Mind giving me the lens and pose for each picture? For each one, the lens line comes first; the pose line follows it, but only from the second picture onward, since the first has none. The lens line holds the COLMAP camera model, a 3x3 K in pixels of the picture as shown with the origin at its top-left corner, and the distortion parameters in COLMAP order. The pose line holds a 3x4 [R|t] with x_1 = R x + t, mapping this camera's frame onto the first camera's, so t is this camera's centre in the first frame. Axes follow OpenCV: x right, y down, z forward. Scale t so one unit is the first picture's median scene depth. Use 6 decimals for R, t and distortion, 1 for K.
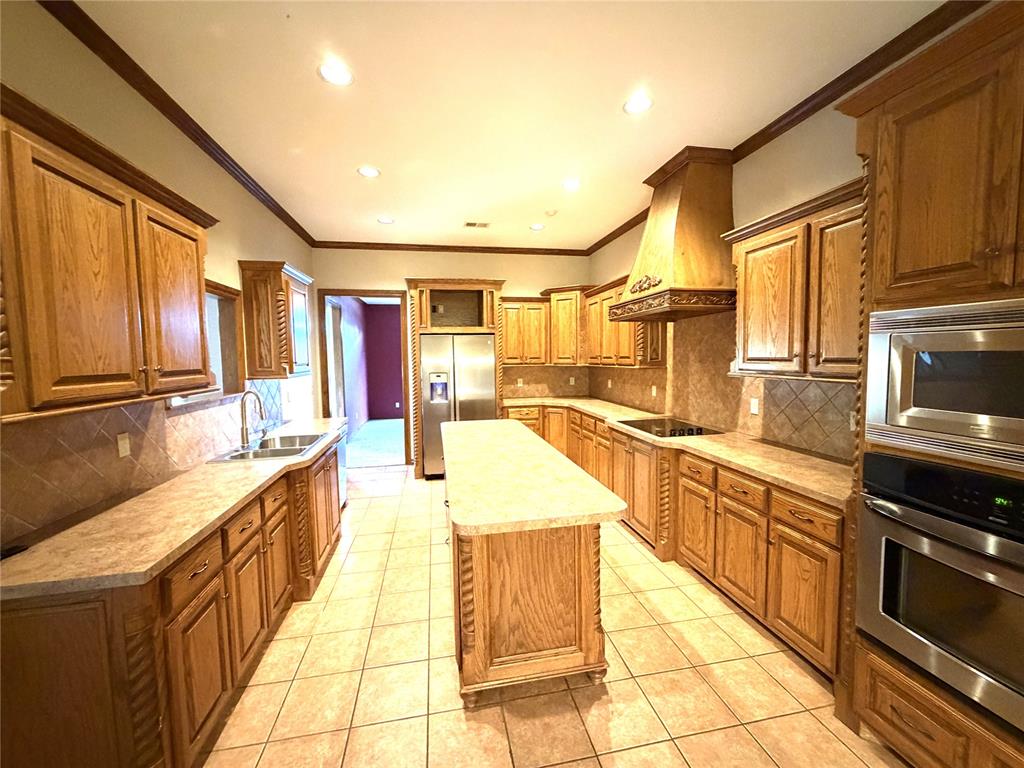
lens RADIAL K [[408.9, 0, 511.1], [0, 408.9, 384.6], [0, 0, 1]] dist [0.001760, -0.000347]
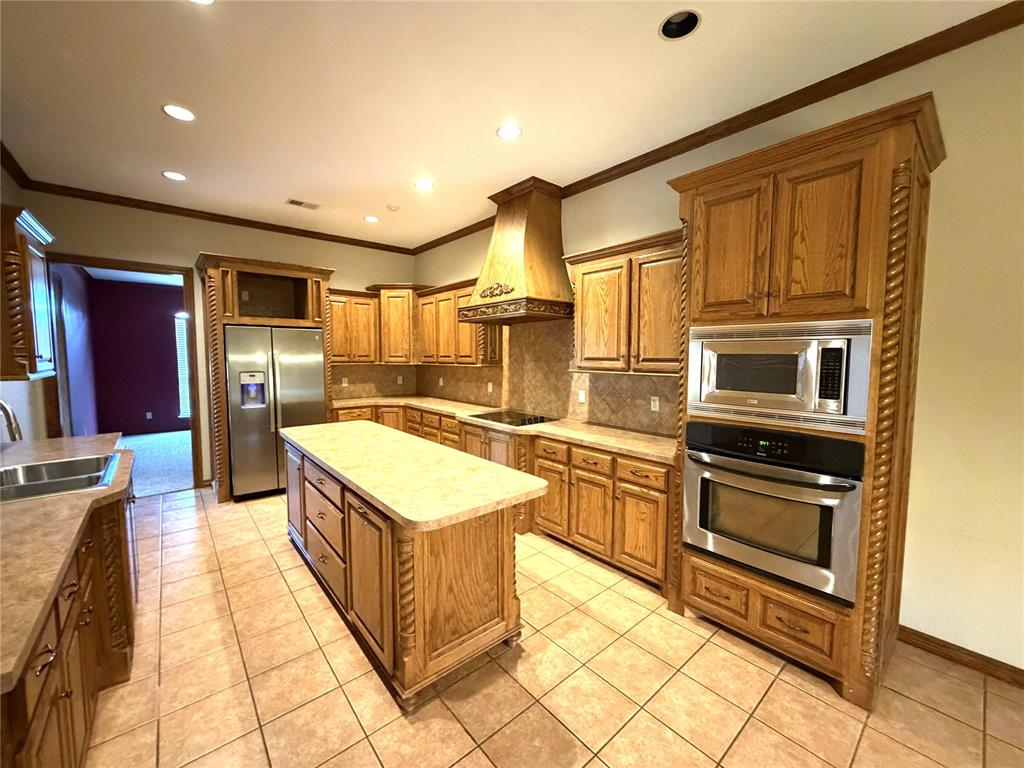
lens RADIAL K [[408.9, 0, 510.3], [0, 408.9, 384.9], [0, 0, 1]] dist [0.001760, -0.000347]
pose [[0.869611, -0.020363, 0.493317, -0.264362], [0.020147, 0.999780, 0.005755, 0.007433], [-0.493326, 0.004934, 0.869830, 0.021184]]
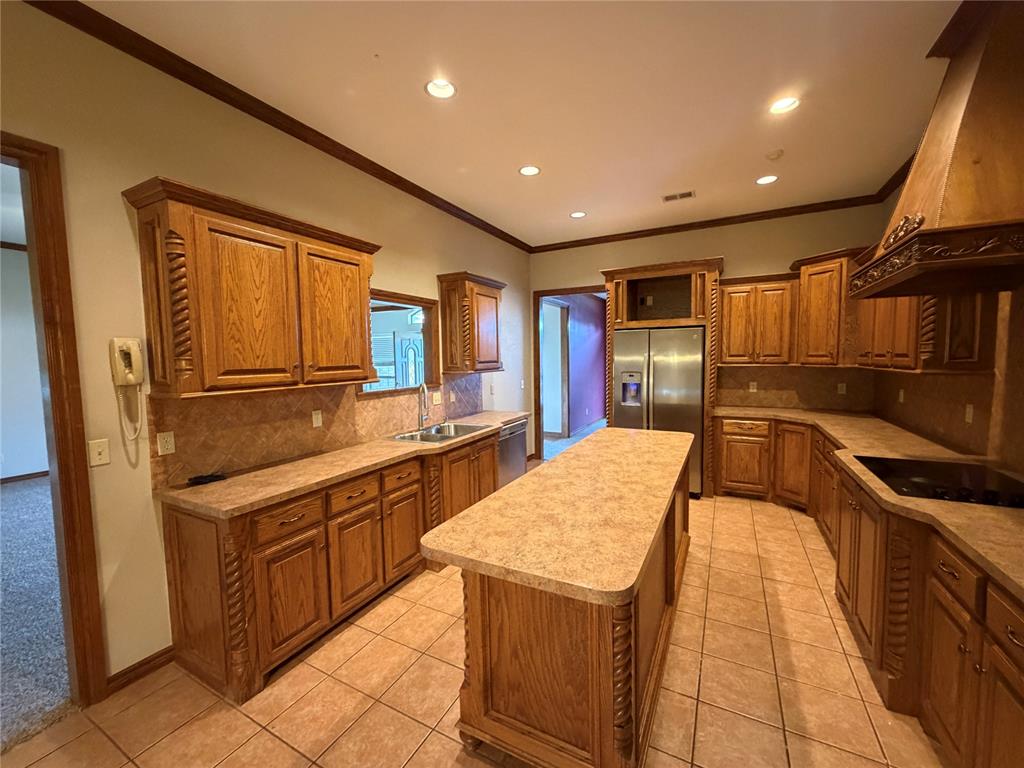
lens RADIAL K [[408.9, 0, 513.8], [0, 408.9, 384.9], [0, 0, 1]] dist [0.001760, -0.000347]
pose [[0.779954, 0.045452, -0.624184, 0.369914], [-0.039624, 0.998945, 0.023229, -0.022531], [0.624581, 0.006615, 0.780932, 0.264830]]
